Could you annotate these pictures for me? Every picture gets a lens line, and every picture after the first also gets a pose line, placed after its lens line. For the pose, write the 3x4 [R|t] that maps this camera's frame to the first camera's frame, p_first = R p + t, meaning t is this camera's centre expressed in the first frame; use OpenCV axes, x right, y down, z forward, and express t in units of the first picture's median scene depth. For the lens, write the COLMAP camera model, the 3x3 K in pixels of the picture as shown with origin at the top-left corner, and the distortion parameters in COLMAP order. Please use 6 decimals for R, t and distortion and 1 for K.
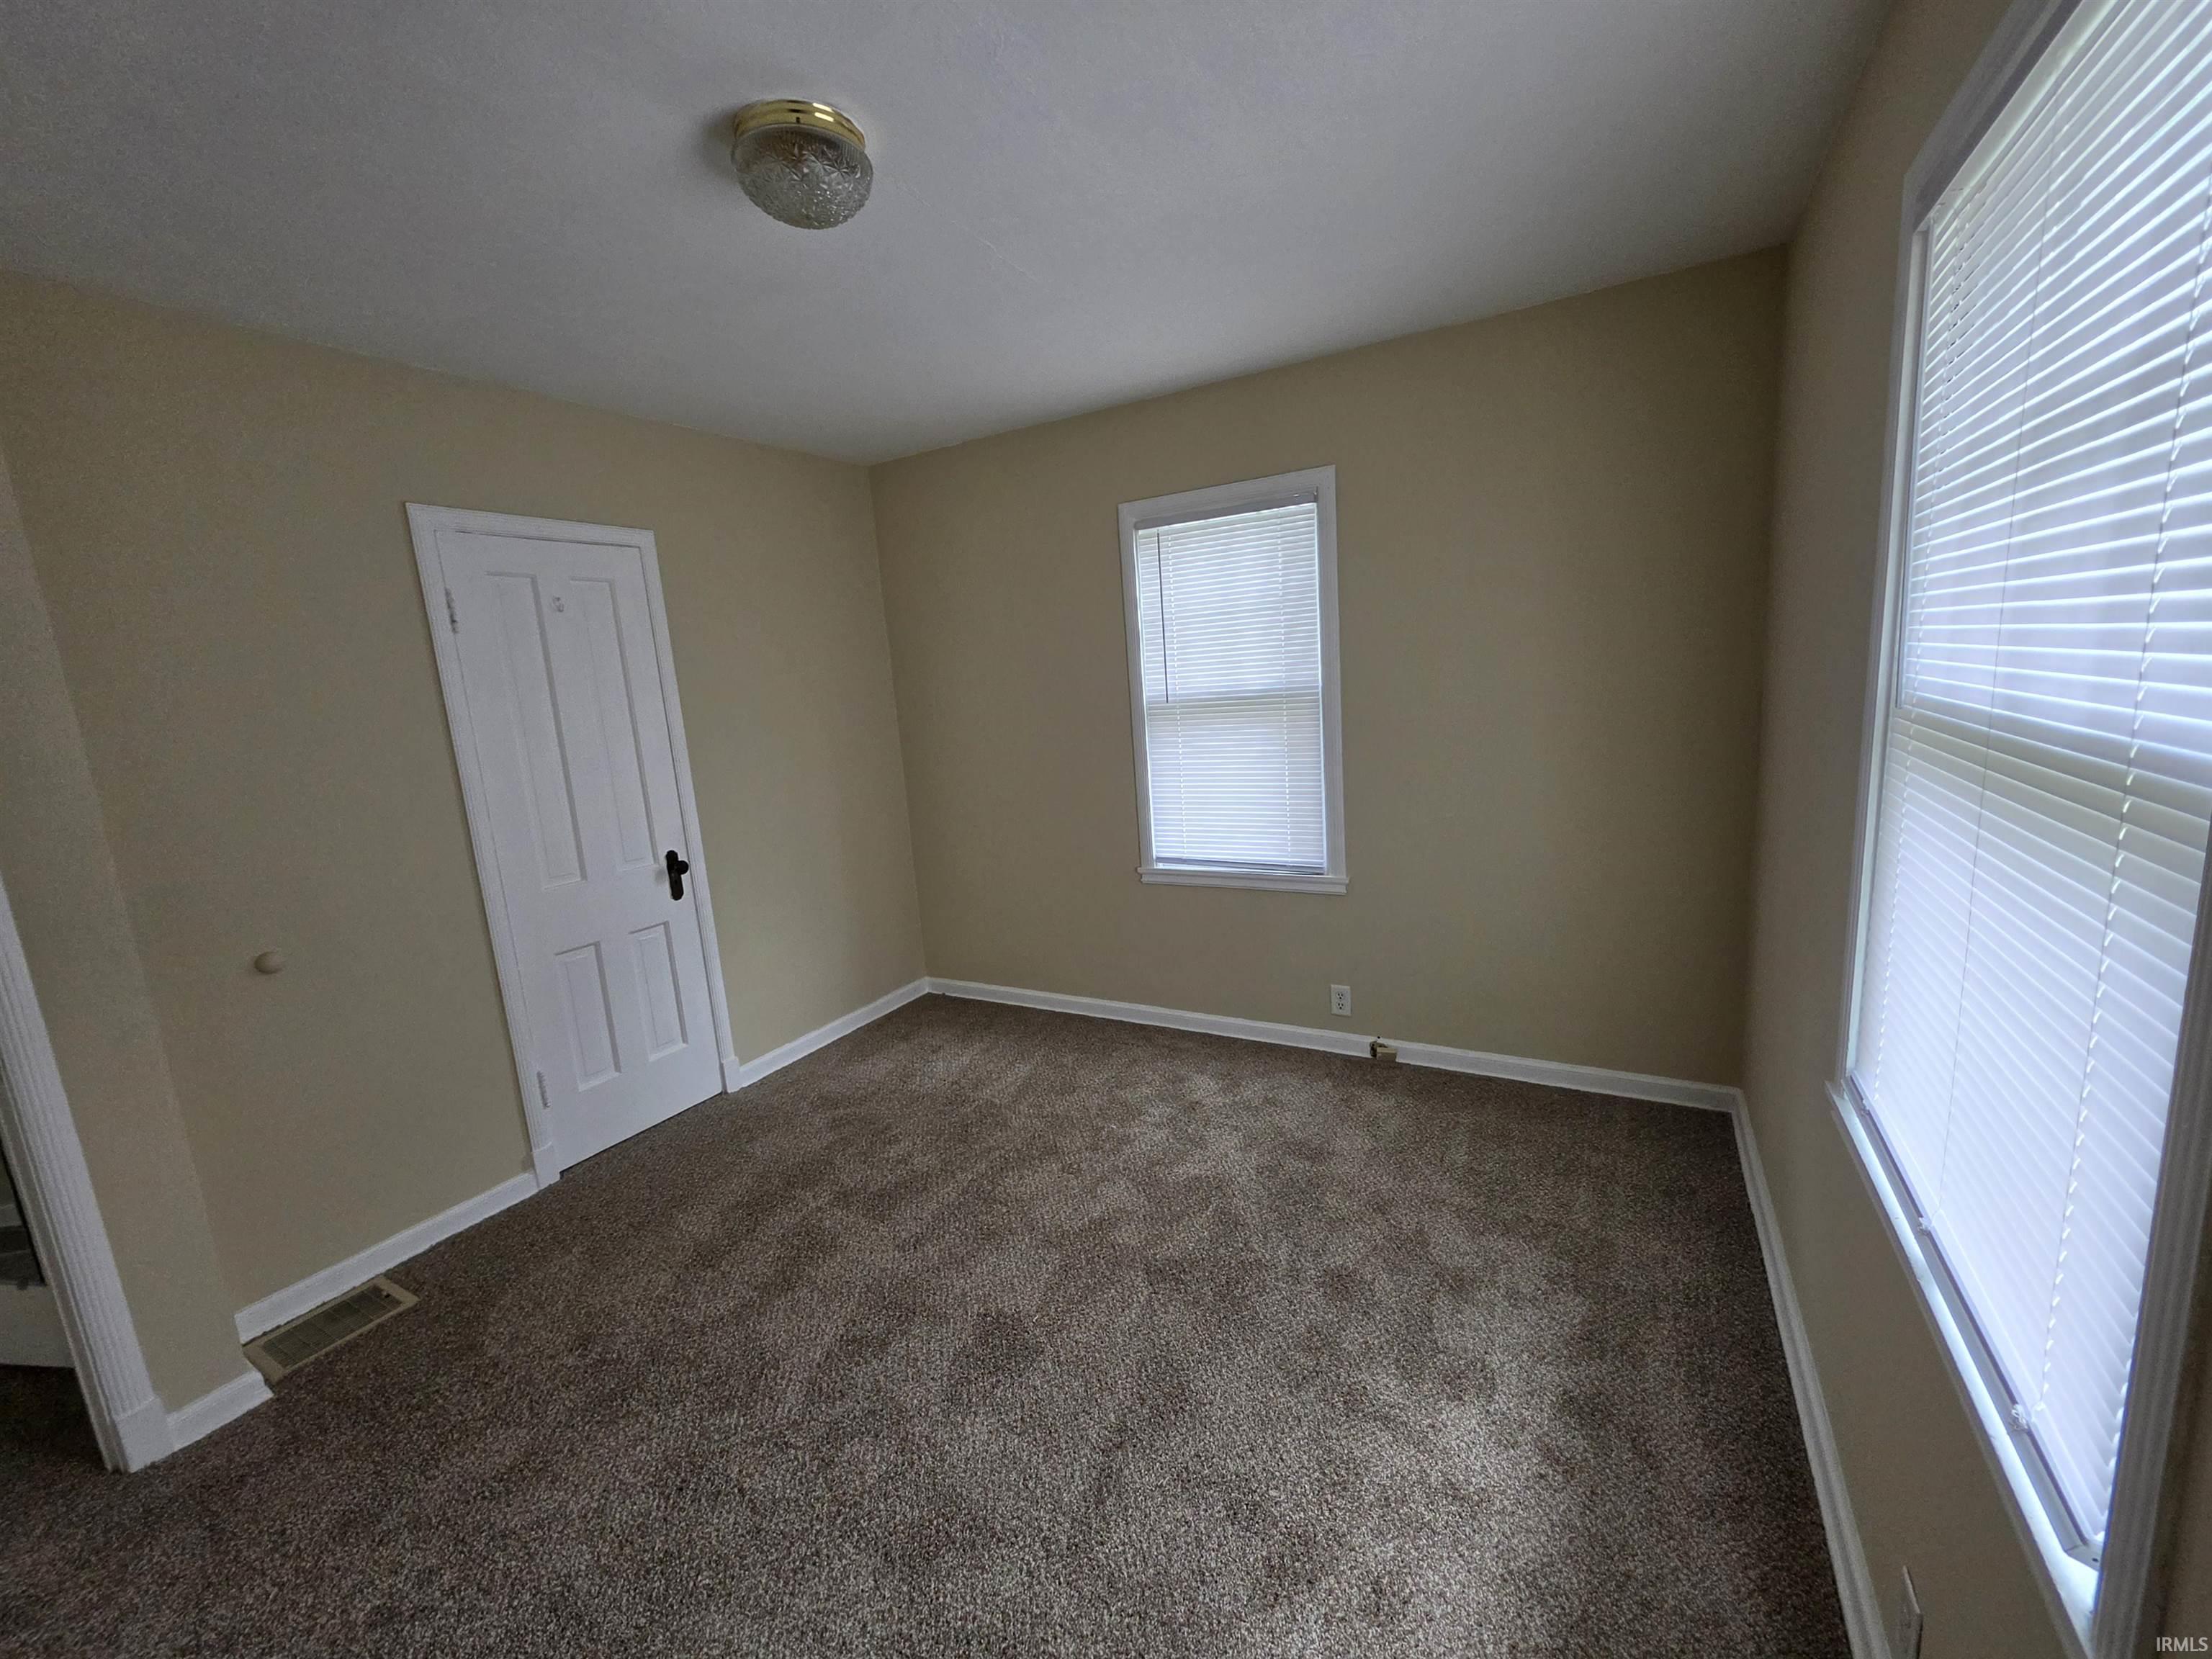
lens RADIAL K [[889.9, 0, 1101.9], [0, 889.9, 833.2], [0, 0, 1]] dist [0.004546, 0.000199]
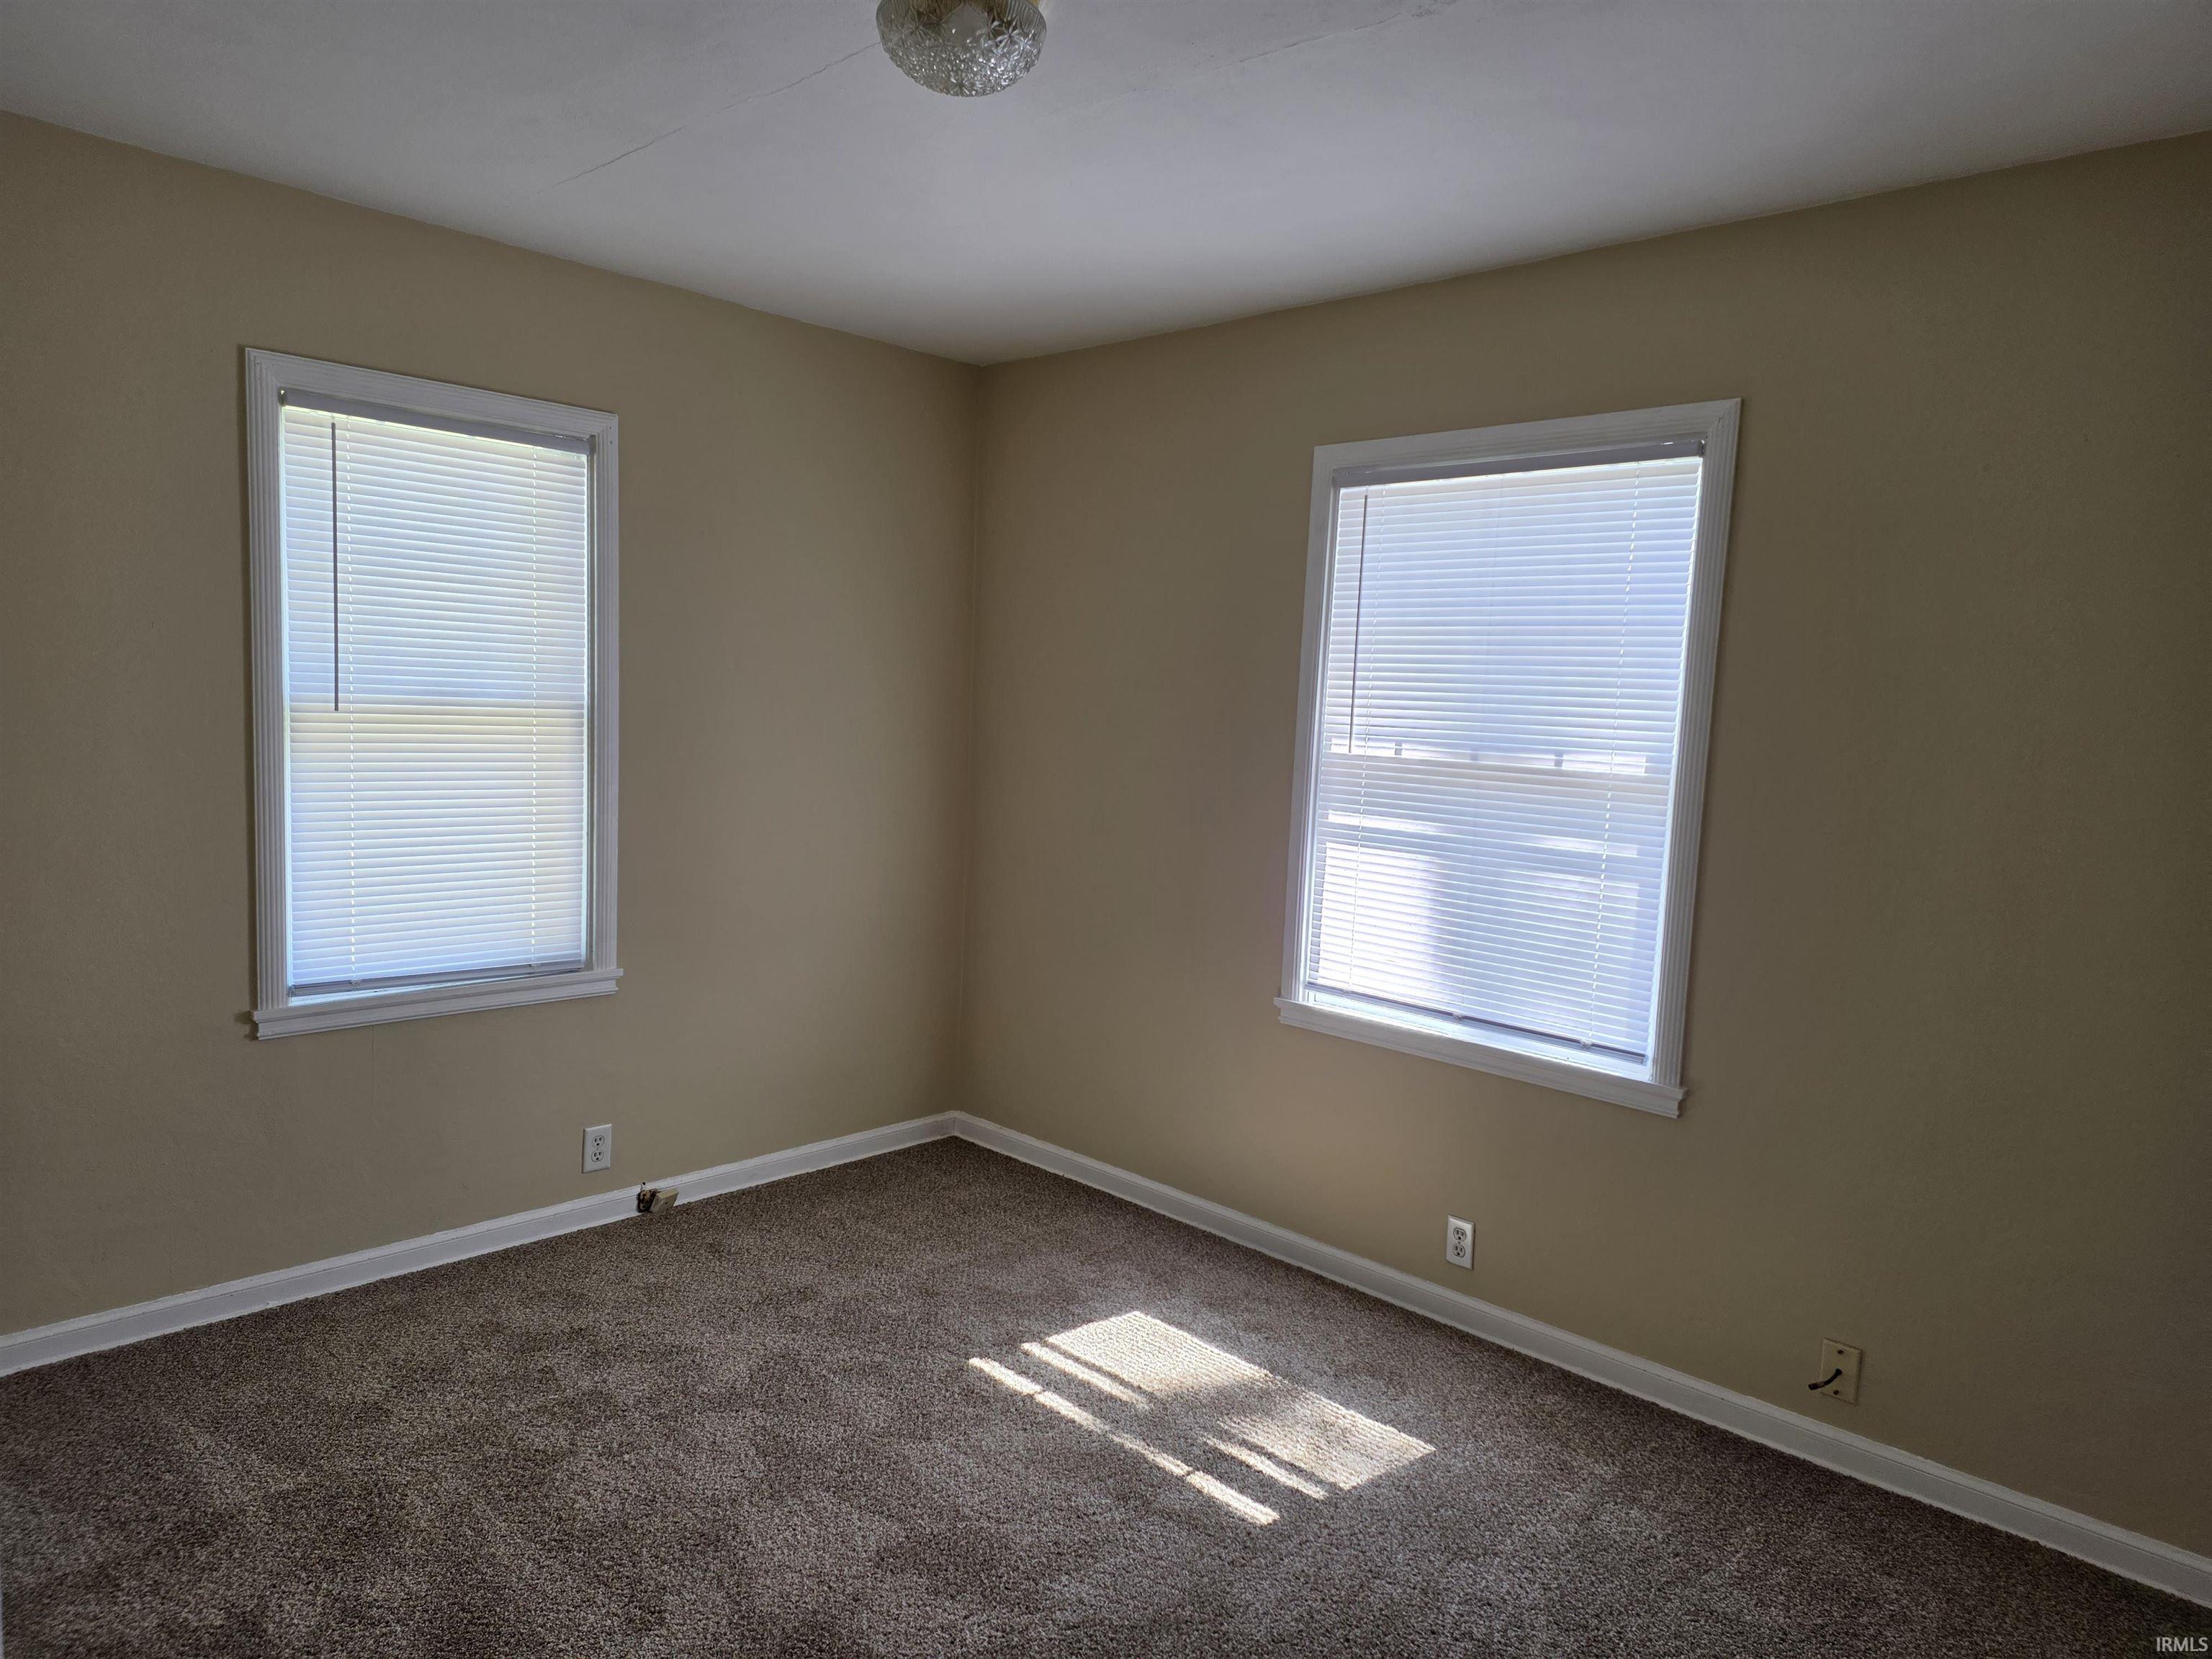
lens RADIAL K [[1487.2, 0, 1103.8], [0, 1487.2, 836.8], [0, 0, 1]] dist [0.068777, -0.021376]
pose [[0.232889, -0.012695, 0.972421, -0.823016], [0.110694, 0.993762, -0.013536, 0.003513], [-0.966183, 0.110793, 0.232841, 0.320258]]
